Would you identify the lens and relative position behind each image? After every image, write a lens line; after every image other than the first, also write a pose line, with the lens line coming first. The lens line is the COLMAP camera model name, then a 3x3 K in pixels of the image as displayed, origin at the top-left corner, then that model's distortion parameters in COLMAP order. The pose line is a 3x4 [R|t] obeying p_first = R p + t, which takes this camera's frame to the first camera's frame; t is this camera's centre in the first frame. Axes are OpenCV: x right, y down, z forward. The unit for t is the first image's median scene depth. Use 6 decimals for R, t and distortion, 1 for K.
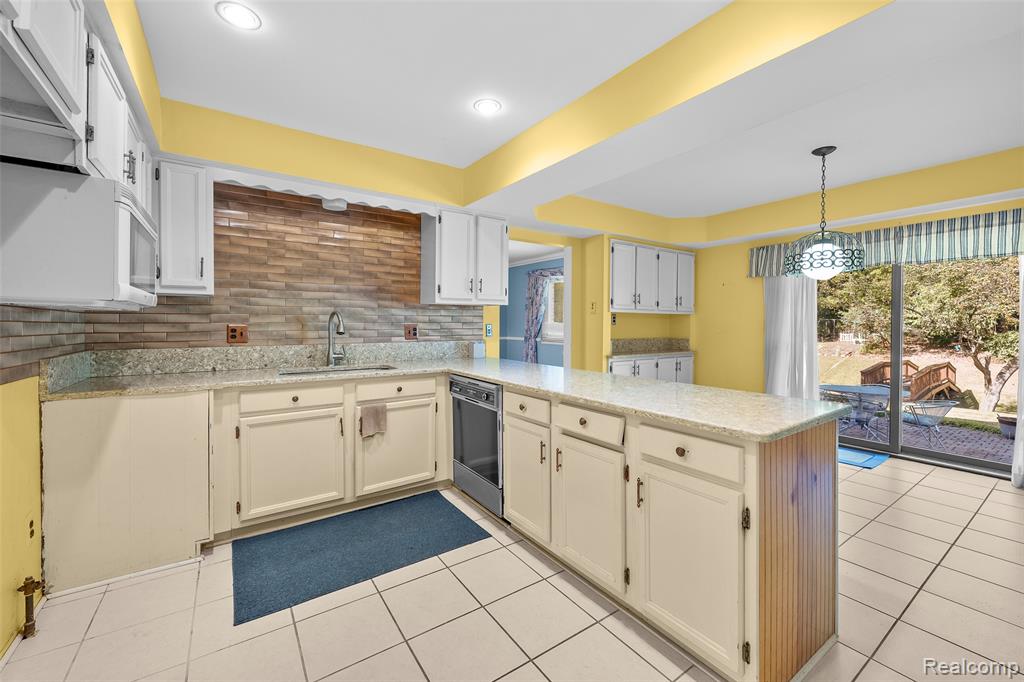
lens RADIAL K [[408.0, 0, 513.0], [0, 408.0, 328.9], [0, 0, 1]] dist [-0.000381, 0.000163]
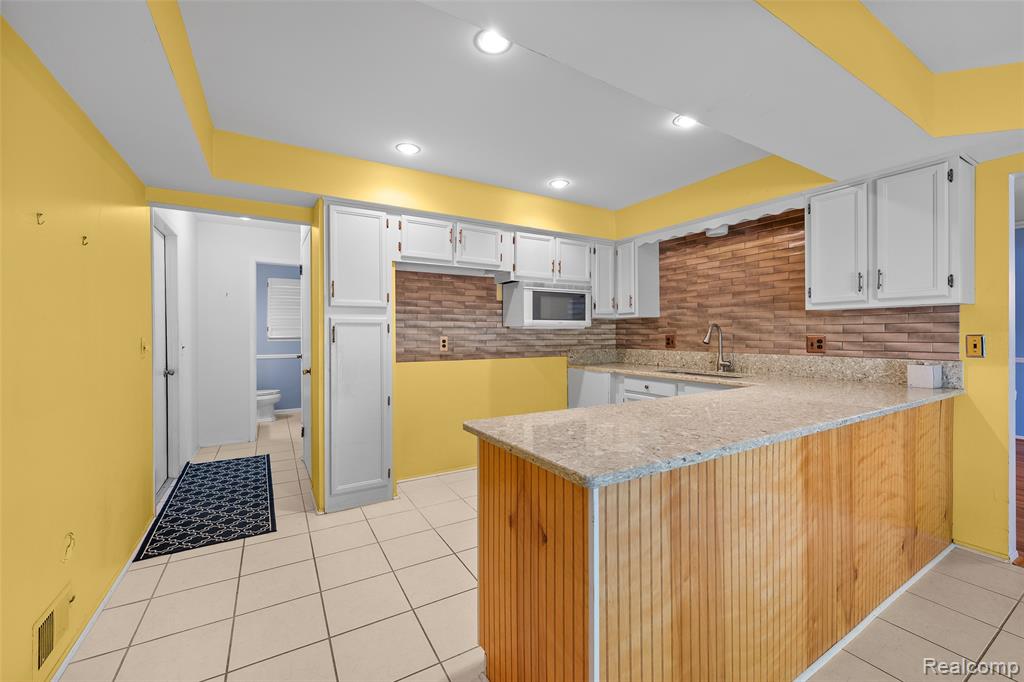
lens RADIAL K [[408.0, 0, 508.8], [0, 408.0, 331.0], [0, 0, 1]] dist [-0.000381, 0.000163]
pose [[-0.064083, -0.008608, -0.997907, 0.622312], [-0.010500, 0.999913, -0.007951, -0.006445], [0.997889, 0.009969, -0.064168, 0.402550]]
